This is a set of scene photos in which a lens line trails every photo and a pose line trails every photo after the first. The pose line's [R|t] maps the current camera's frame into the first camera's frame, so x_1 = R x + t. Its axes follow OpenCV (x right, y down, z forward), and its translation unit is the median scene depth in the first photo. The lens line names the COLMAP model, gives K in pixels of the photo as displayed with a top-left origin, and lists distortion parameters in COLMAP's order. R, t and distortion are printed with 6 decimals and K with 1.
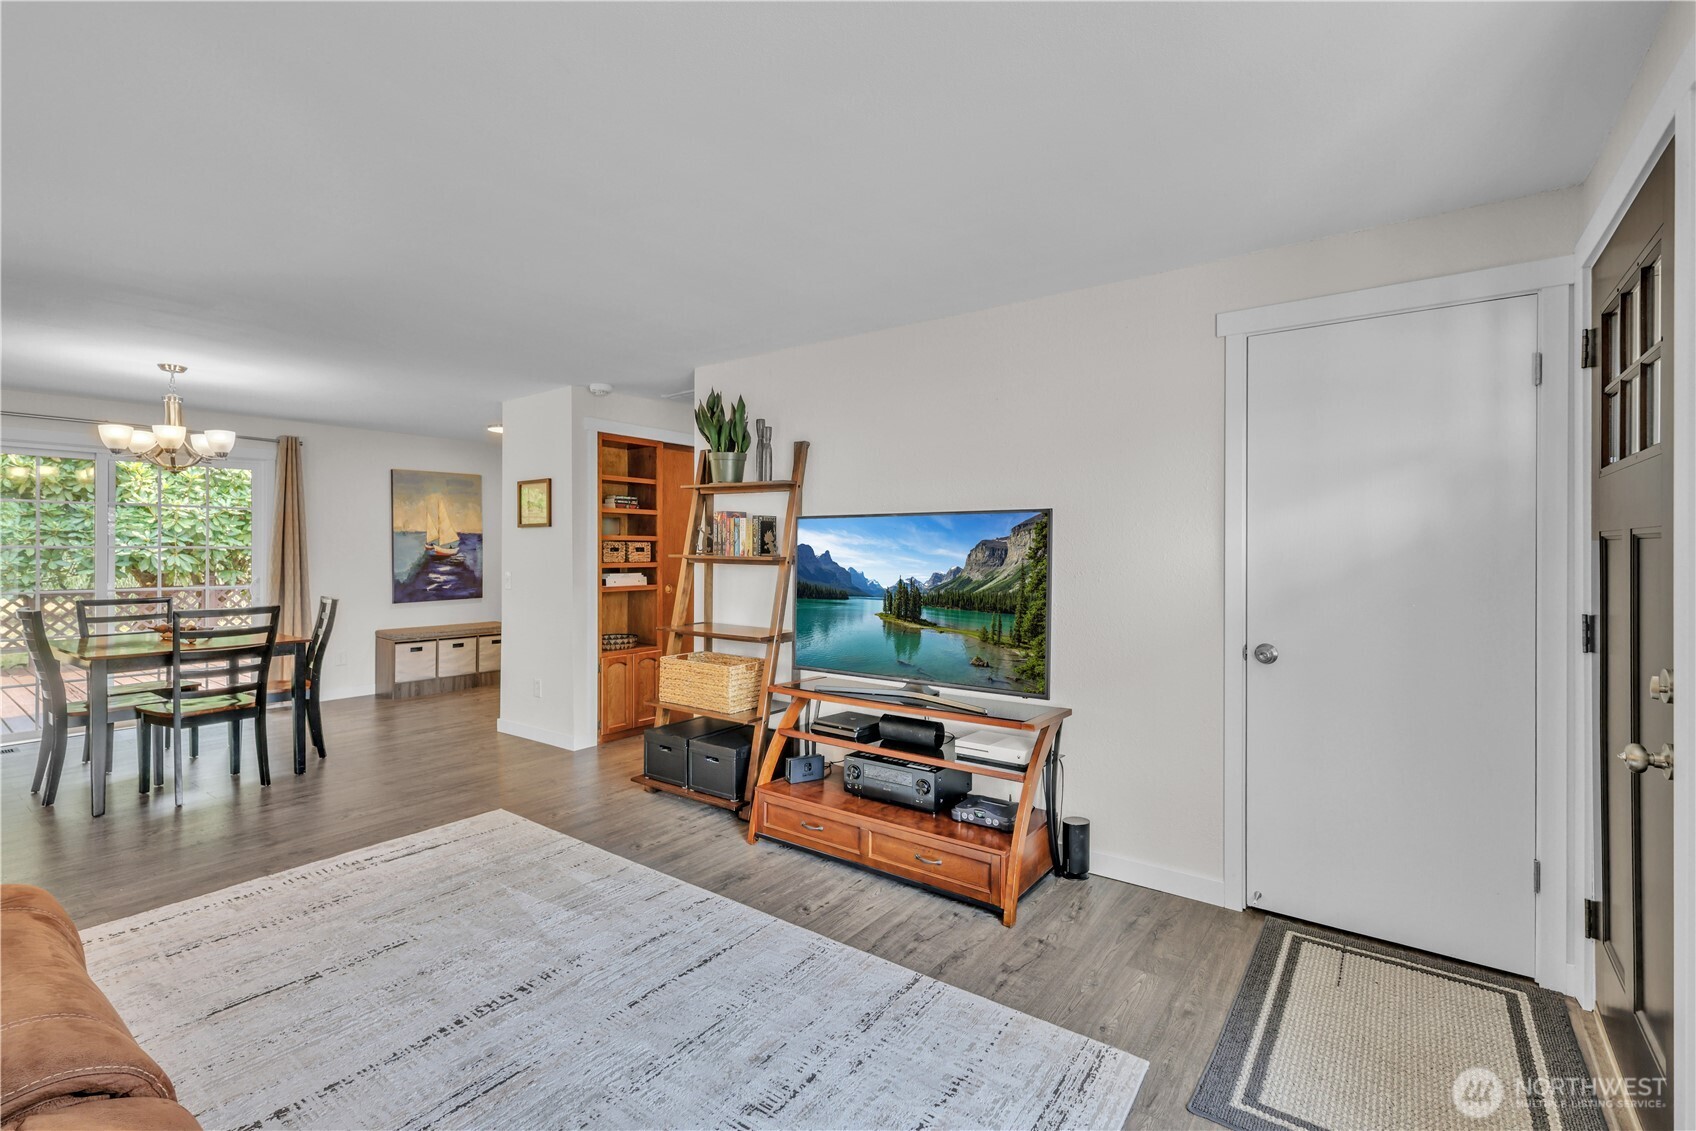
lens RADIAL K [[745.7, 0, 849.7], [0, 745.7, 559.4], [0, 0, 1]] dist [0.000138, 0.000000]
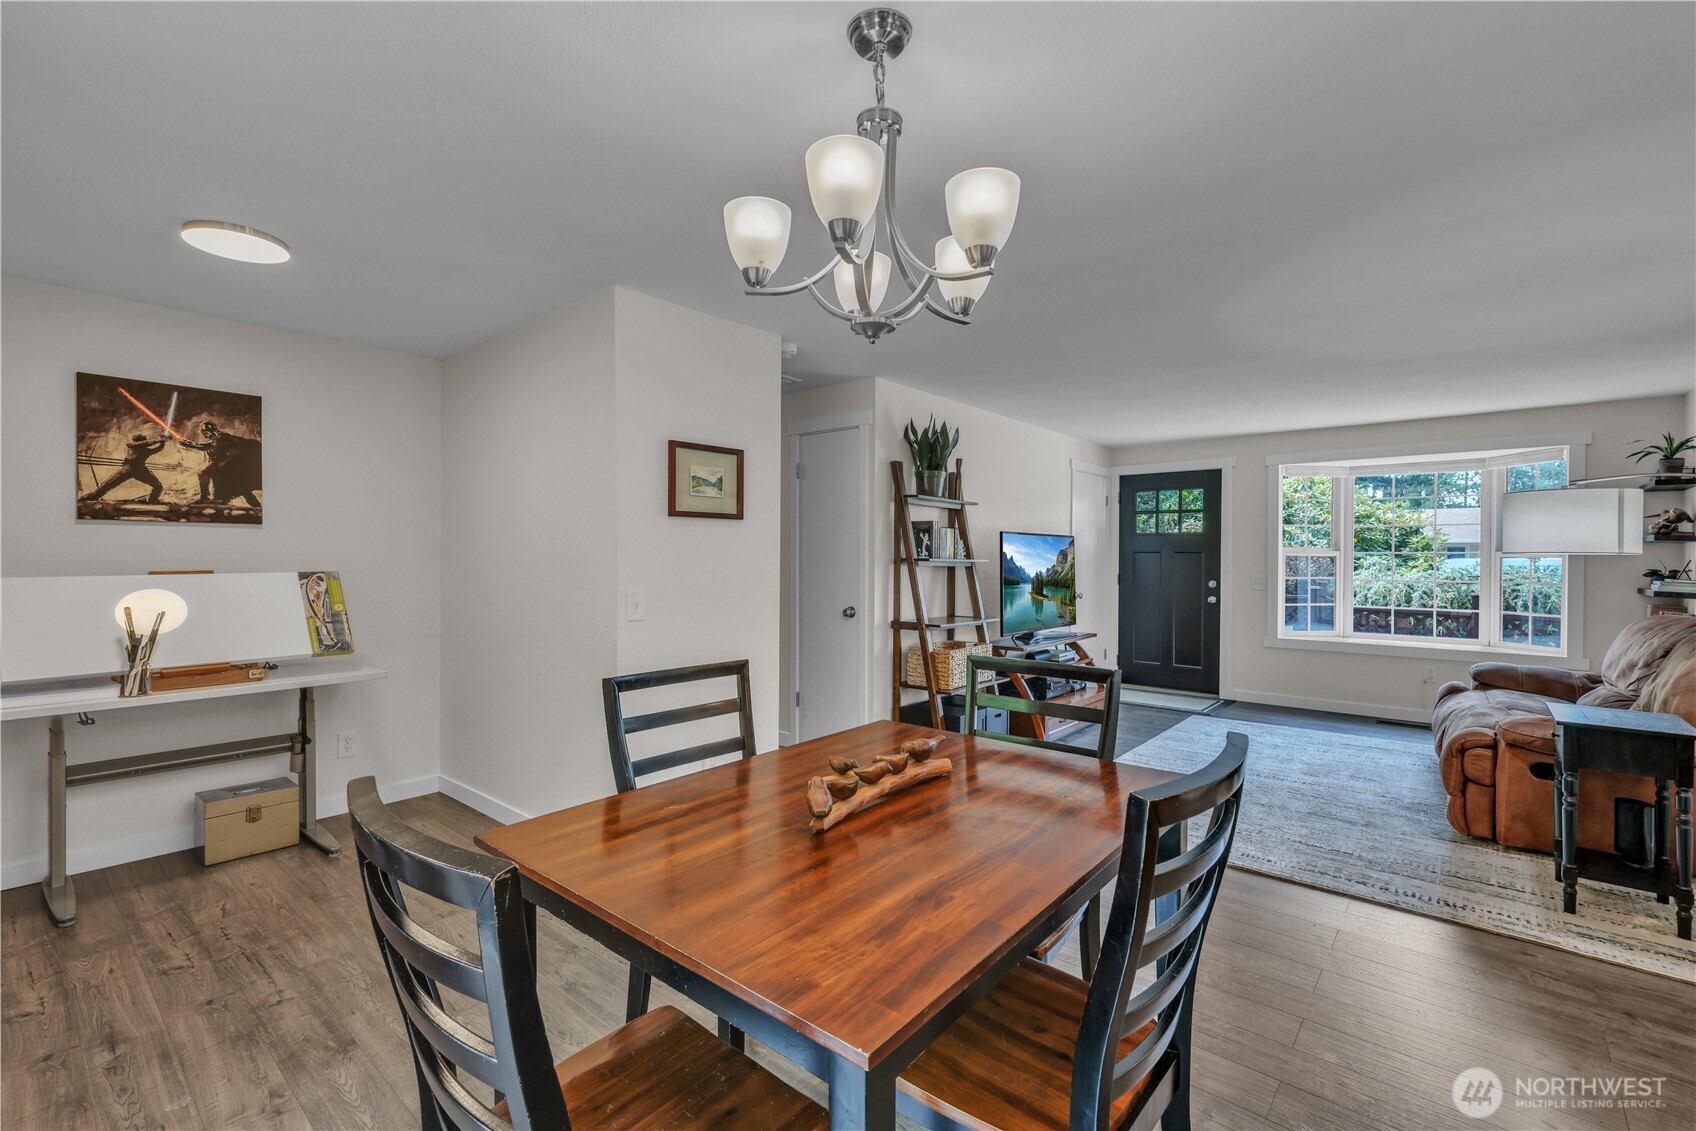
lens RADIAL K [[745.7, 0, 847.4], [0, 745.7, 560.8], [0, 0, 1]] dist [0.000138, 0.000000]
pose [[0.067223, -0.010824, 0.997679, -1.670399], [-0.000663, 0.999940, 0.010893, -0.017395], [-0.997738, -0.001394, 0.067212, 1.298609]]
